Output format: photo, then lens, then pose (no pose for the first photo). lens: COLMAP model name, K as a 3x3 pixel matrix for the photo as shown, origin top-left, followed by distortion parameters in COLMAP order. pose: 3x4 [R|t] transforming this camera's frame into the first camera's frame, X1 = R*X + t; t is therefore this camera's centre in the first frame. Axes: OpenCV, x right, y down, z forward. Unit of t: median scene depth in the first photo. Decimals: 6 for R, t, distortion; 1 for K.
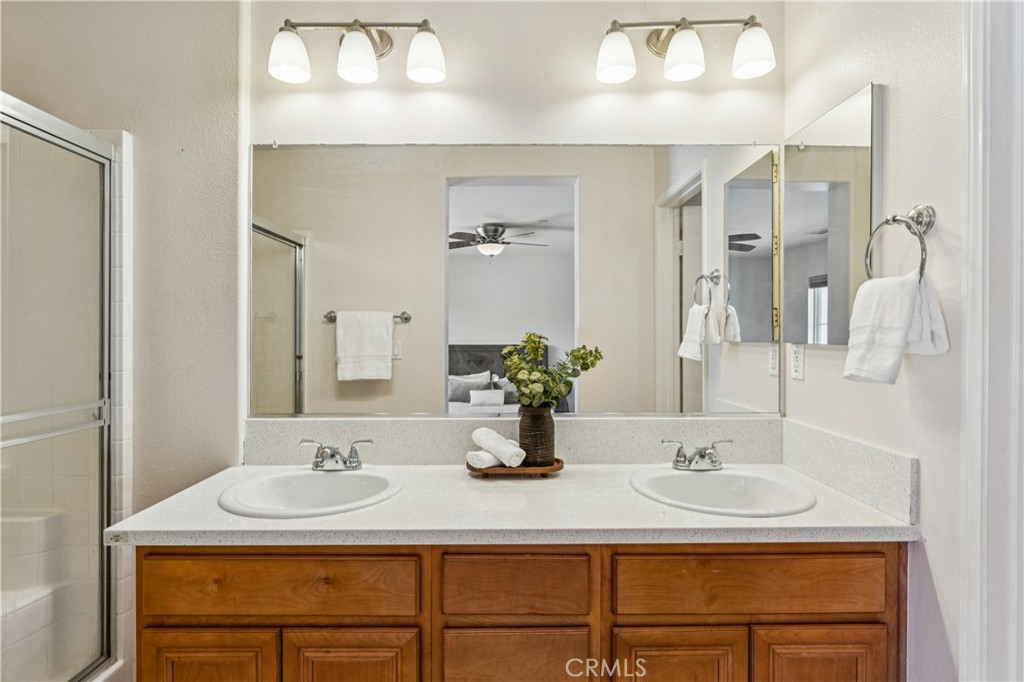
lens RADIAL K [[534.0, 0, 512.3], [0, 534.0, 336.9], [0, 0, 1]] dist [-0.002853, 0.000670]
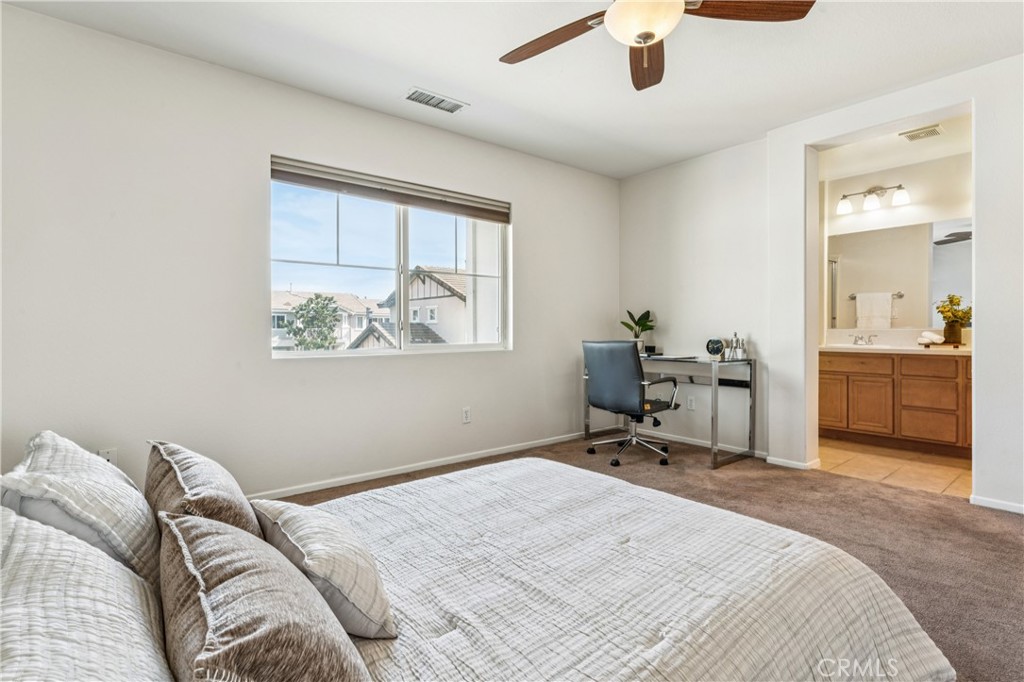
lens RADIAL K [[493.0, 0, 510.5], [0, 493.0, 334.1], [0, 0, 1]] dist [-0.004547, 0.002395]
pose [[0.619509, 0.003856, -0.784980, 0.594981], [0.003181, 0.999967, 0.007422, 0.161677], [0.784983, -0.007095, 0.619476, -2.196301]]
